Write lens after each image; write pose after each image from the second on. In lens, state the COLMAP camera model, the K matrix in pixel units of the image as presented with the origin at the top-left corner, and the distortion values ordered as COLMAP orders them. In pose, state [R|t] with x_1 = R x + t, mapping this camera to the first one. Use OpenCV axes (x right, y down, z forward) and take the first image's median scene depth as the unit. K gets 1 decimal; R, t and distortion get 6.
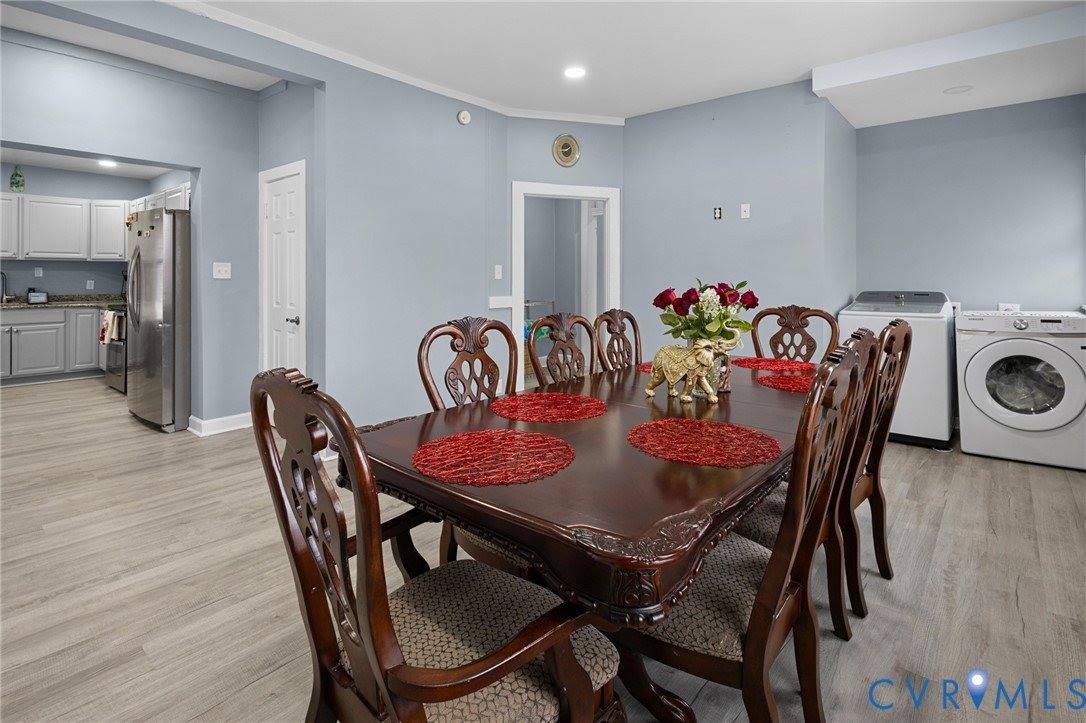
lens RADIAL K [[581.7, 0, 596.1], [0, 581.7, 279.0], [0, 0, 1]] dist [0.015046, 0.000111]
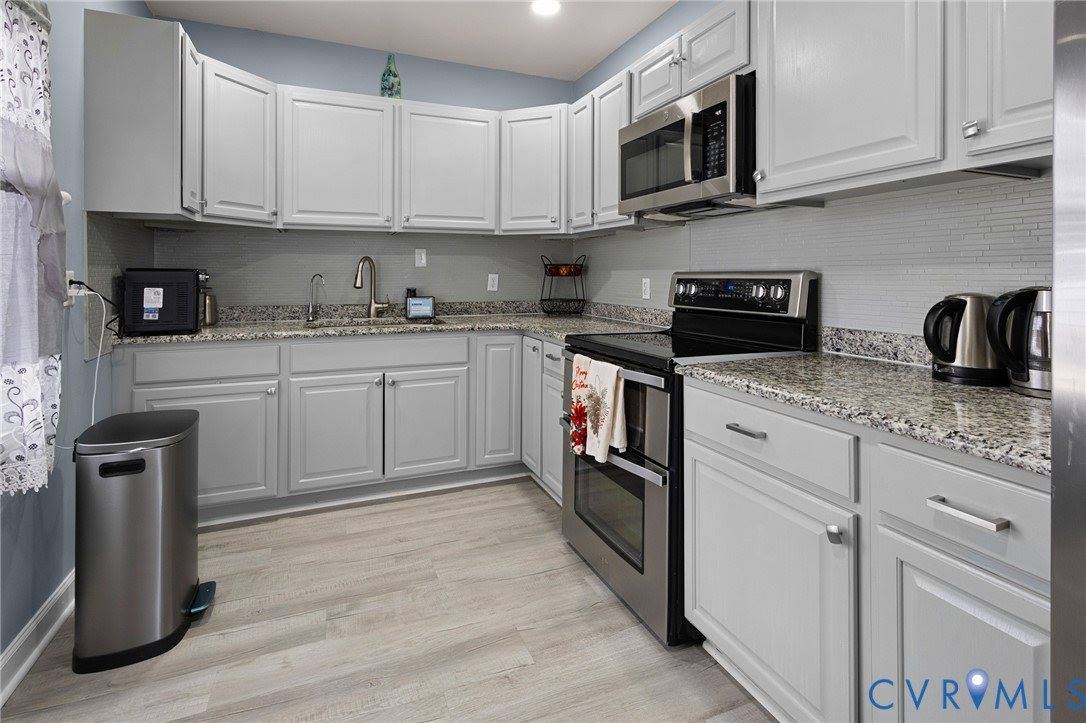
lens RADIAL K [[527.7, 0, 557.9], [0, 527.7, 272.9], [0, 0, 1]] dist [0.015741, -0.002350]
pose [[0.902855, -0.002660, -0.429937, -0.649708], [0.001224, 0.999993, -0.003617, 0.003371], [0.429943, 0.002739, 0.902852, 0.644672]]
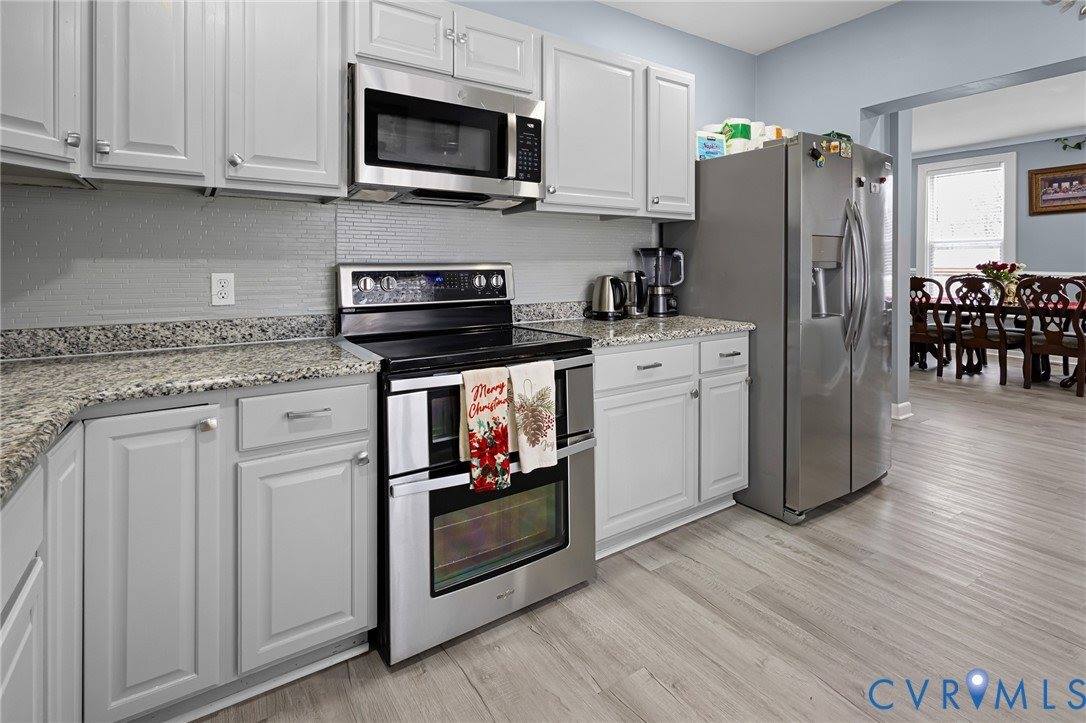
lens RADIAL K [[527.7, 0, 537.9], [0, 527.7, 267.6], [0, 0, 1]] dist [0.015741, -0.002350]
pose [[0.280371, -0.008137, 0.959857, -0.988182], [-0.000296, 0.999963, 0.008563, 0.001355], [-0.959892, -0.002686, 0.280358, 0.831407]]
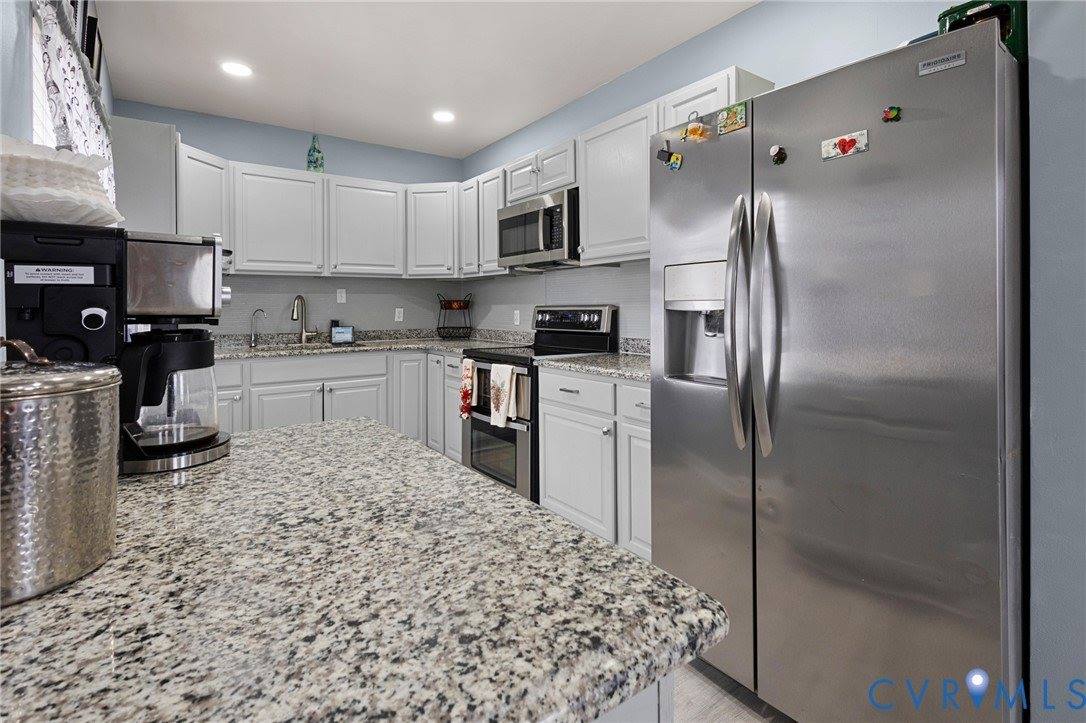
lens RADIAL K [[527.7, 0, 537.7], [0, 527.7, 310.9], [0, 0, 1]] dist [0.015741, -0.002350]
pose [[0.971193, -0.008207, -0.238154, -0.602993], [0.010261, 0.999920, 0.007384, 0.002820], [0.238074, -0.009615, 0.971199, 0.484552]]
